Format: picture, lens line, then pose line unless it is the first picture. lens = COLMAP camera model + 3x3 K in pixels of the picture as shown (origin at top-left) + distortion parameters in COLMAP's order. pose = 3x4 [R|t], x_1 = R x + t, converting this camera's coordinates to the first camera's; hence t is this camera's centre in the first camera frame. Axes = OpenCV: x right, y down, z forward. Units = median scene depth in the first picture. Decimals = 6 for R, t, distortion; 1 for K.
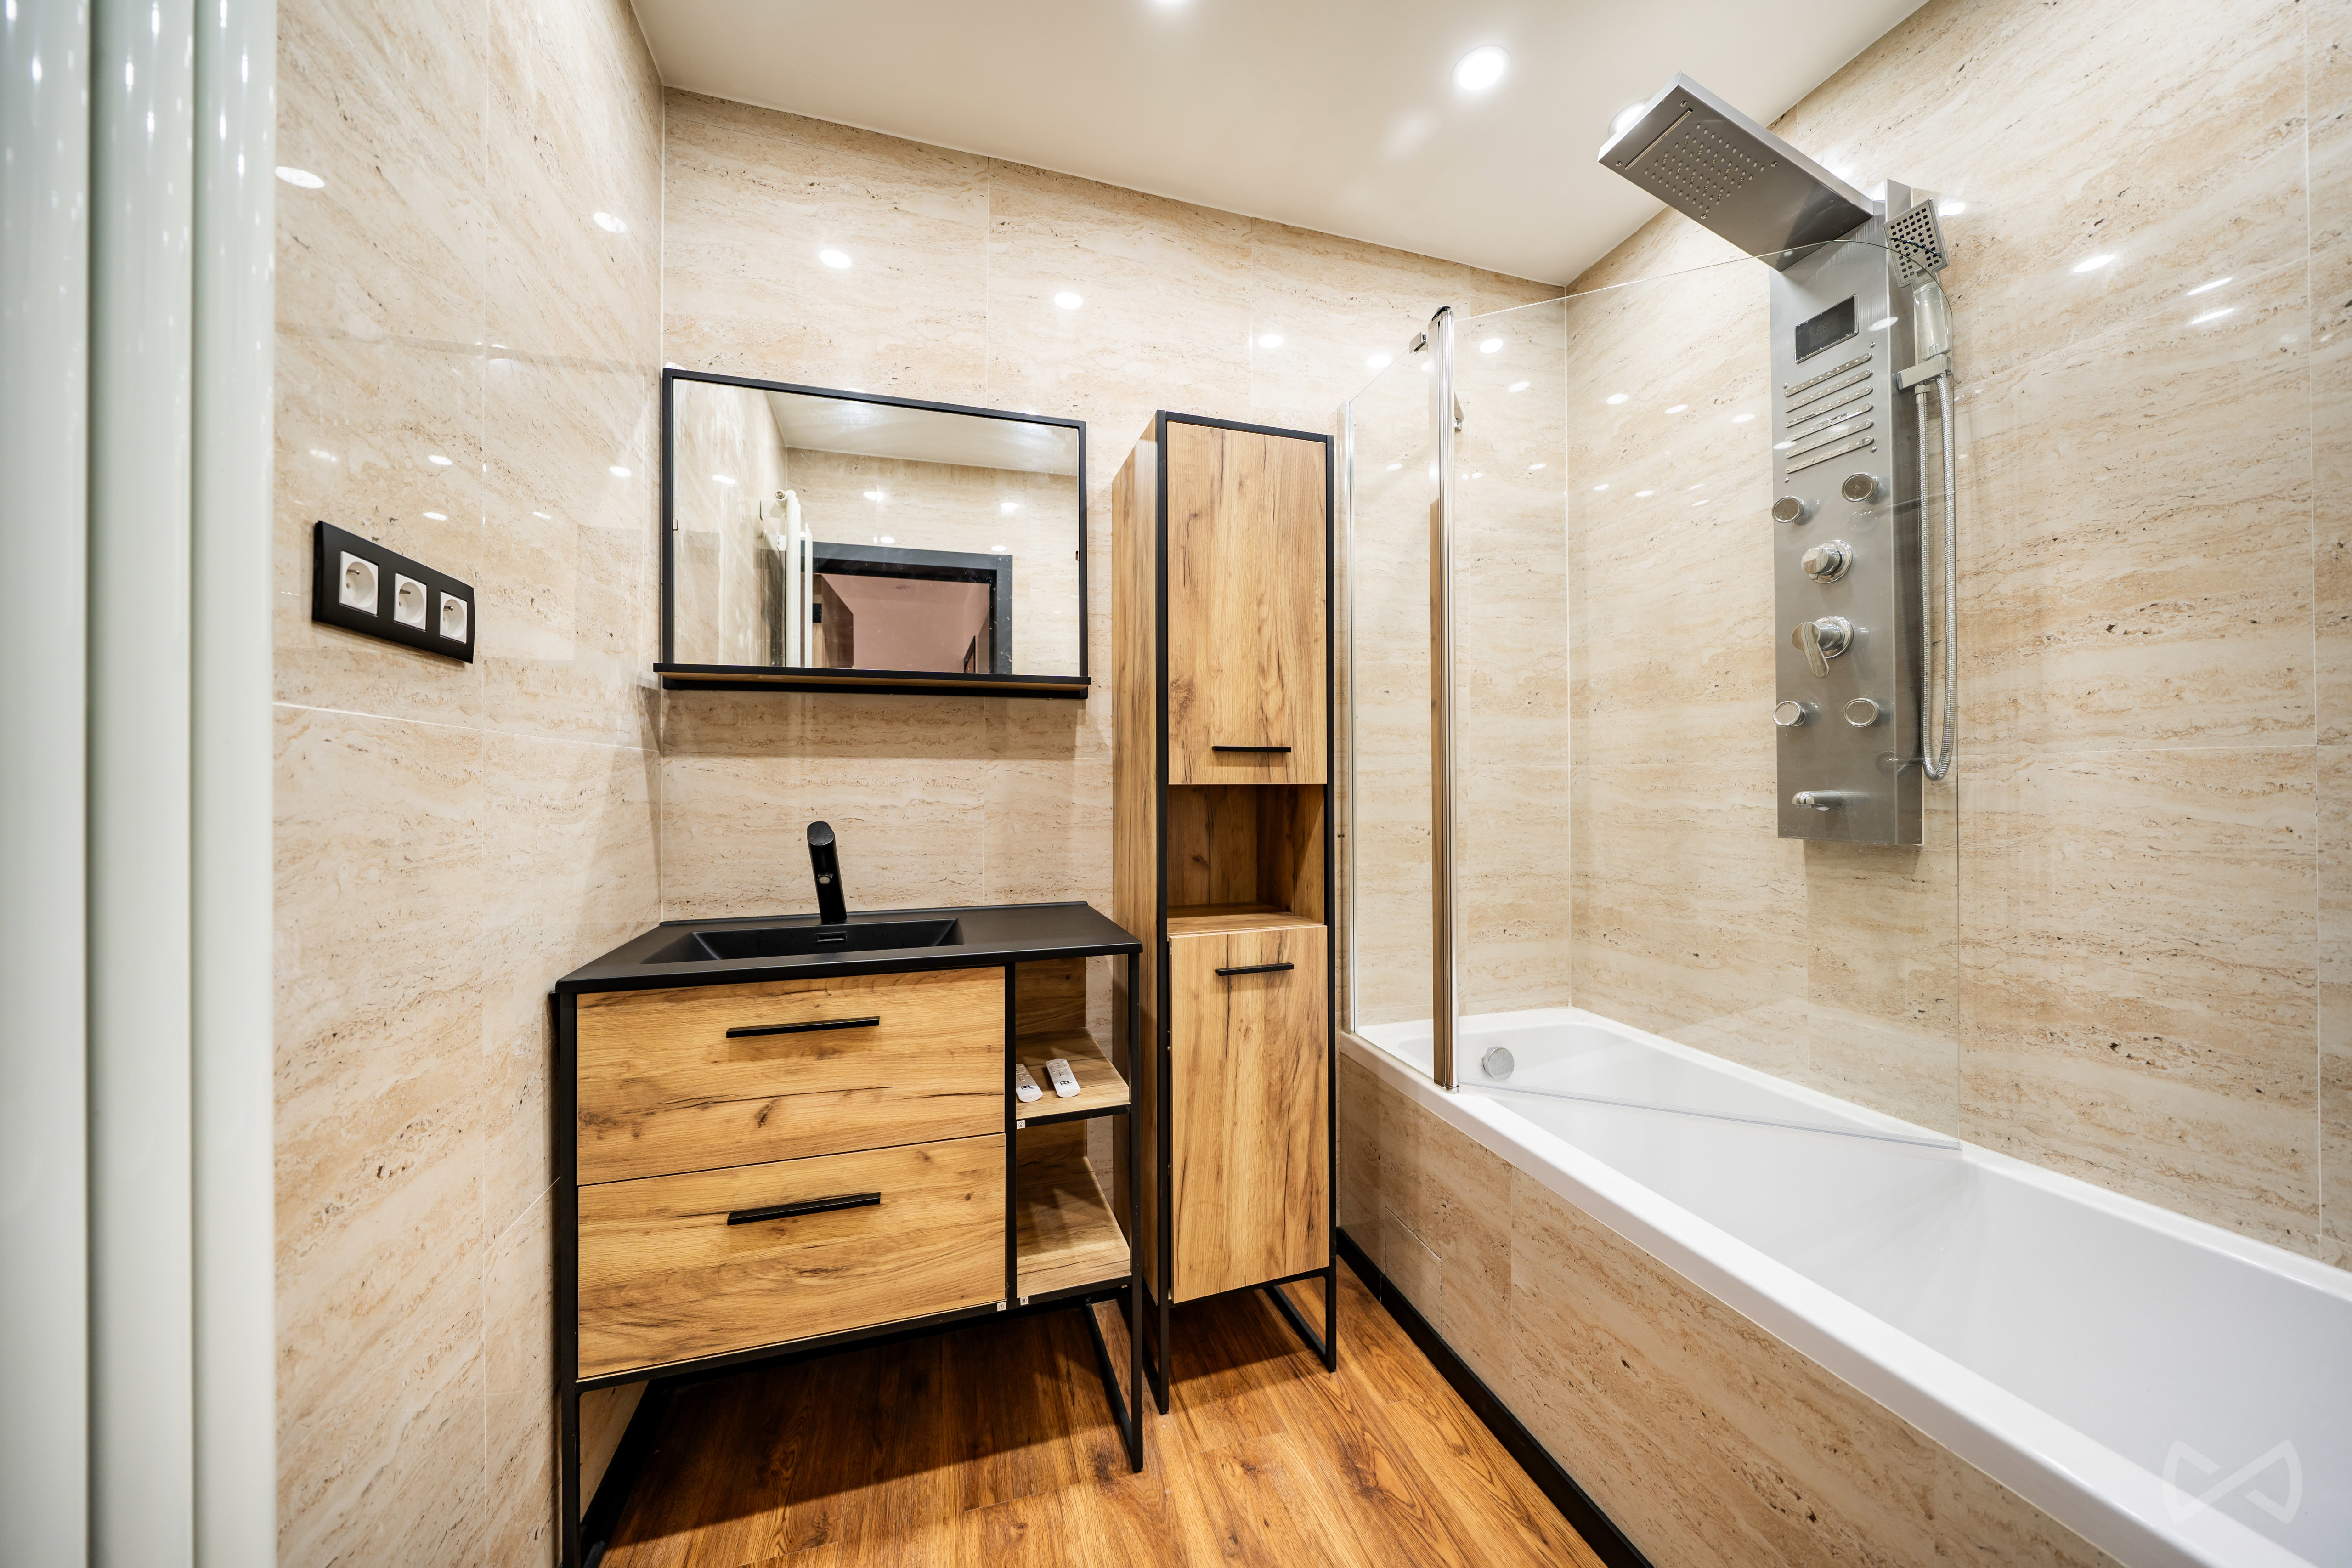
lens RADIAL K [[801.7, 0, 1173.4], [0, 801.7, 782.3], [0, 0, 1]] dist [-0.005526, 0.000007]
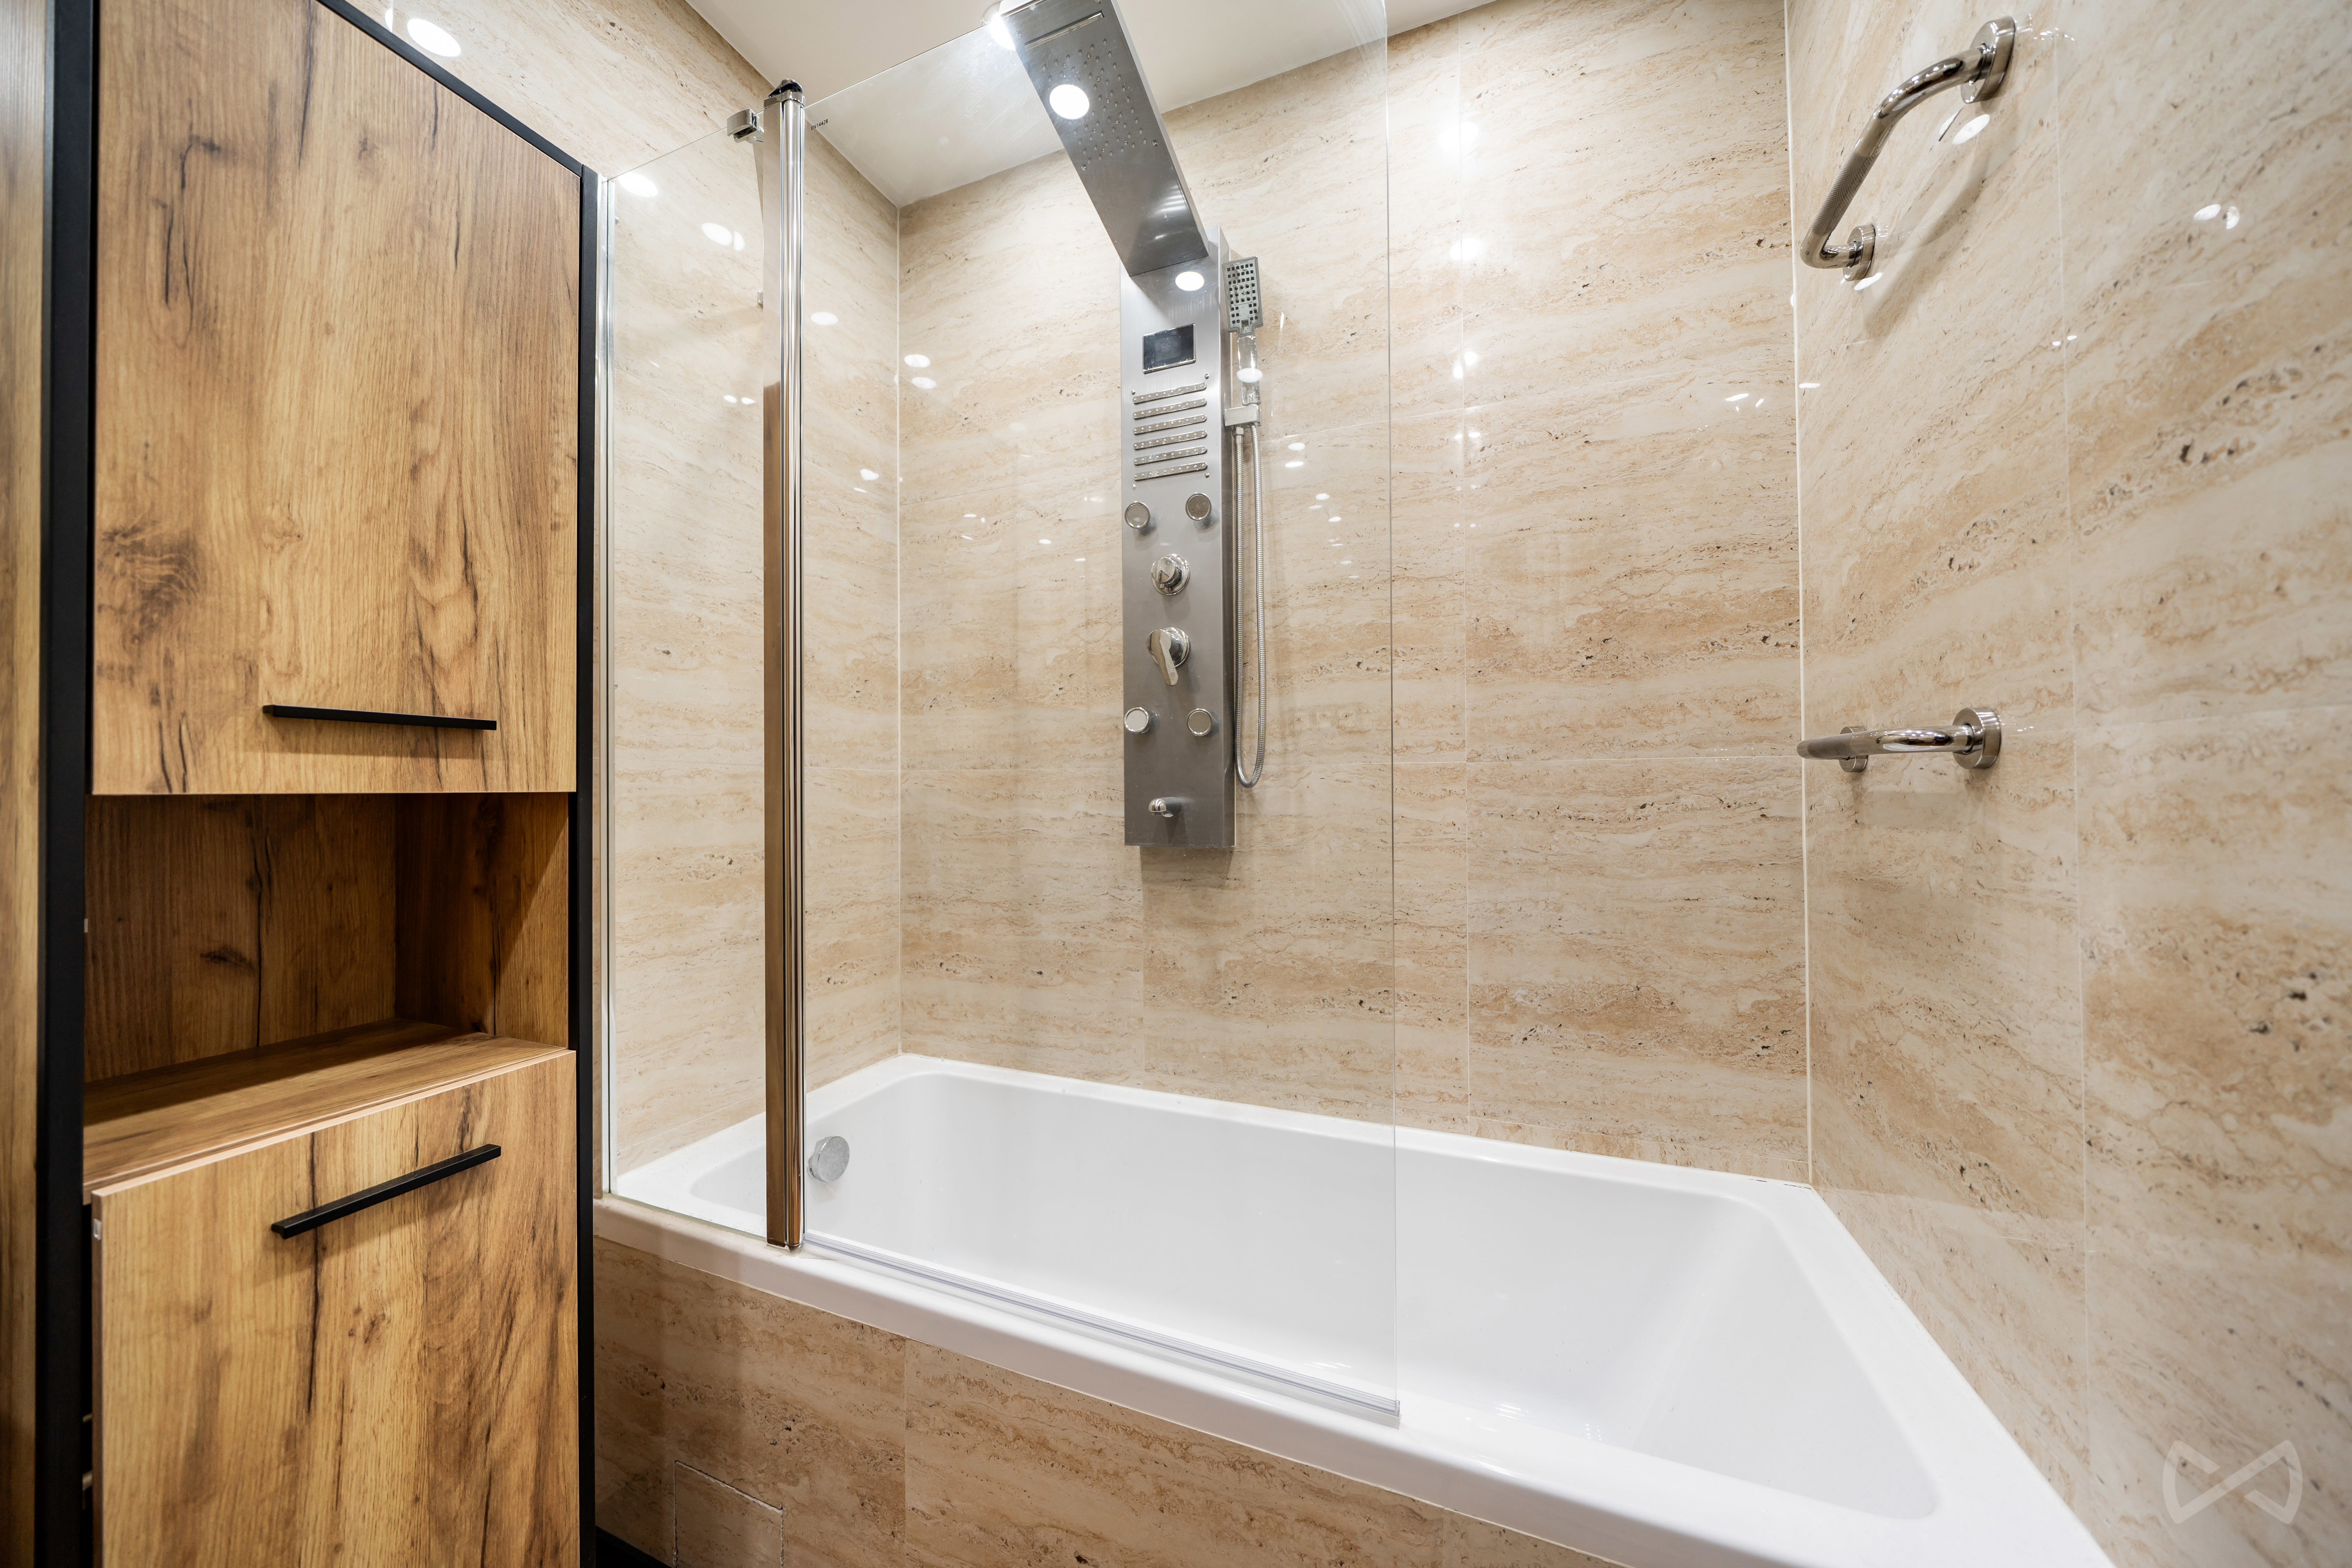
lens RADIAL K [[801.7, 0, 1173.4], [0, 801.7, 782.3], [0, 0, 1]] dist [-0.005526, 0.000007]
pose [[0.629603, 0.006542, 0.776889, 0.023549], [0.001136, 0.999956, -0.009341, 0.000826], [-0.776916, 0.006764, 0.629568, 0.342821]]
